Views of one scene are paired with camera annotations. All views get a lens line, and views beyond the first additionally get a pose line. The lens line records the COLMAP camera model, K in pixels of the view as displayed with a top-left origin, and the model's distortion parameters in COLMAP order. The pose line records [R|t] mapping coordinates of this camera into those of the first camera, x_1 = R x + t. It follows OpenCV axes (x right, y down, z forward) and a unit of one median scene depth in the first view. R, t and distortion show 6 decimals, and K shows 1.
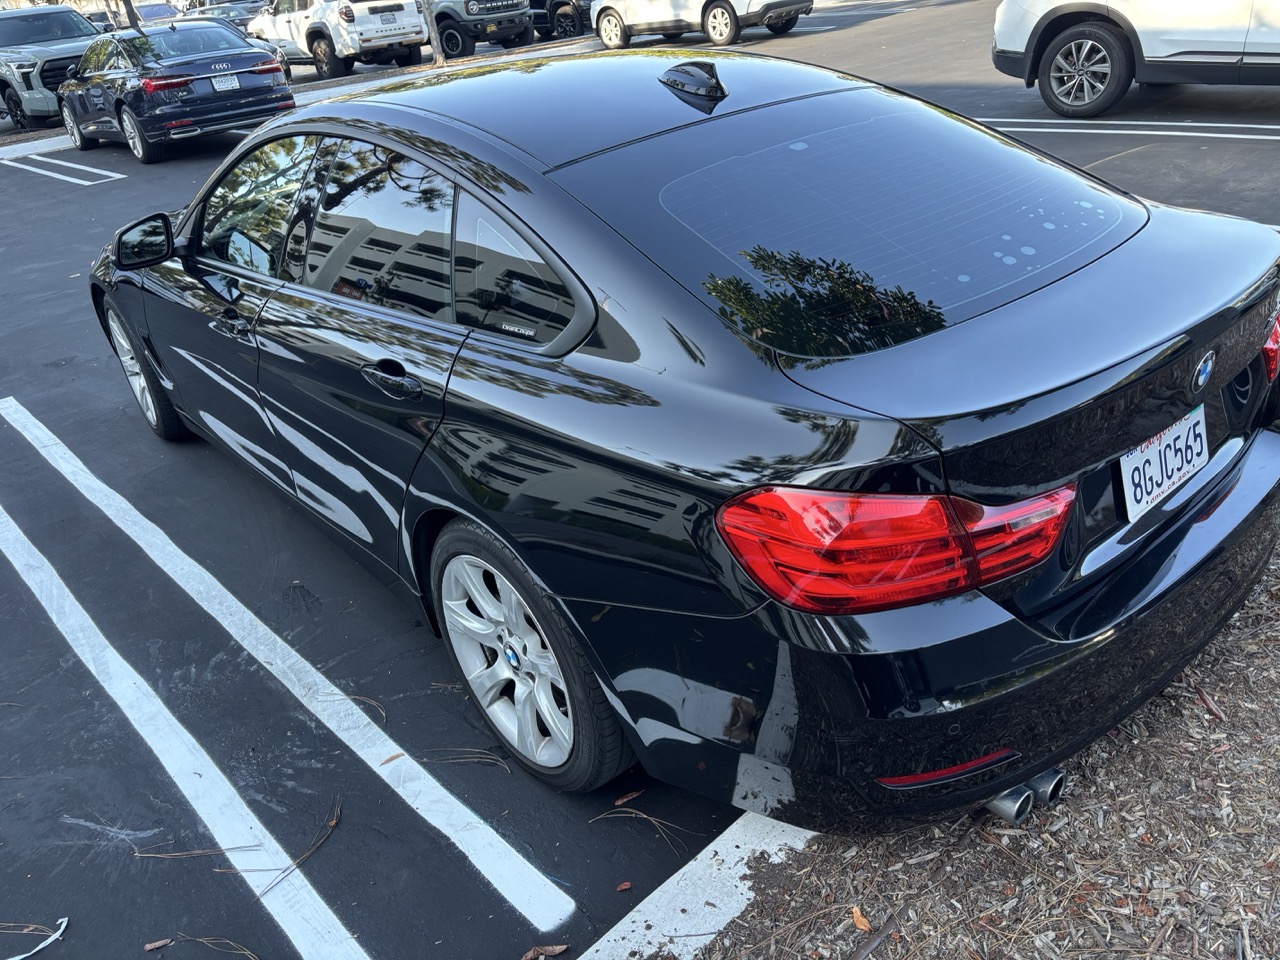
lens RADIAL K [[973.0, 0, 641.5], [0, 973.0, 481.9], [0, 0, 1]] dist [0.024403, -0.043167]
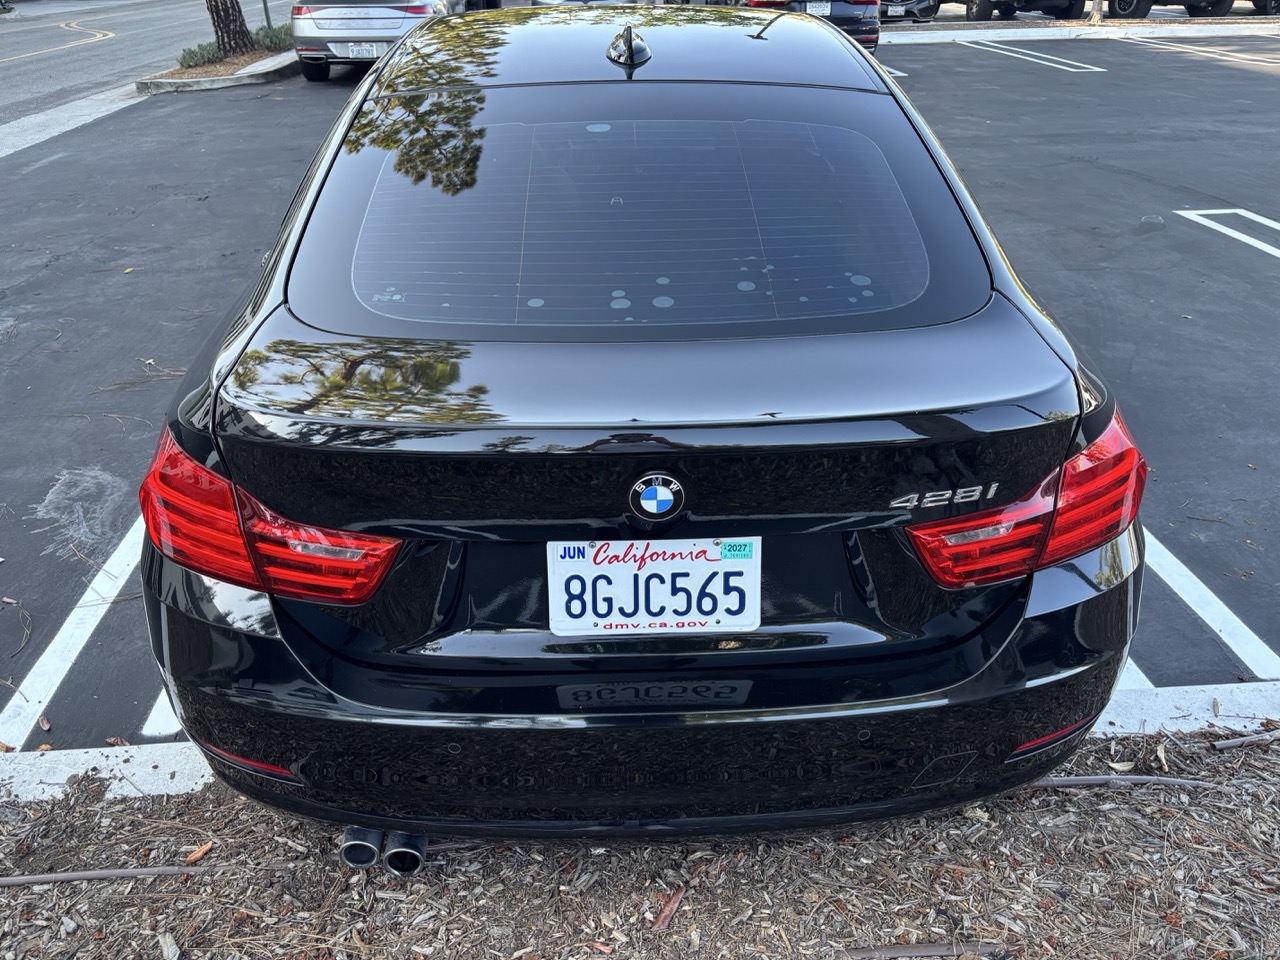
lens RADIAL K [[973.0, 0, 635.7], [0, 973.0, 476.4], [0, 0, 1]] dist [0.024403, -0.043167]
pose [[0.775276, 0.377822, -0.506159, 0.774674], [-0.352918, 0.923722, 0.148953, -0.194511], [0.523828, 0.063153, 0.849480, 0.262856]]
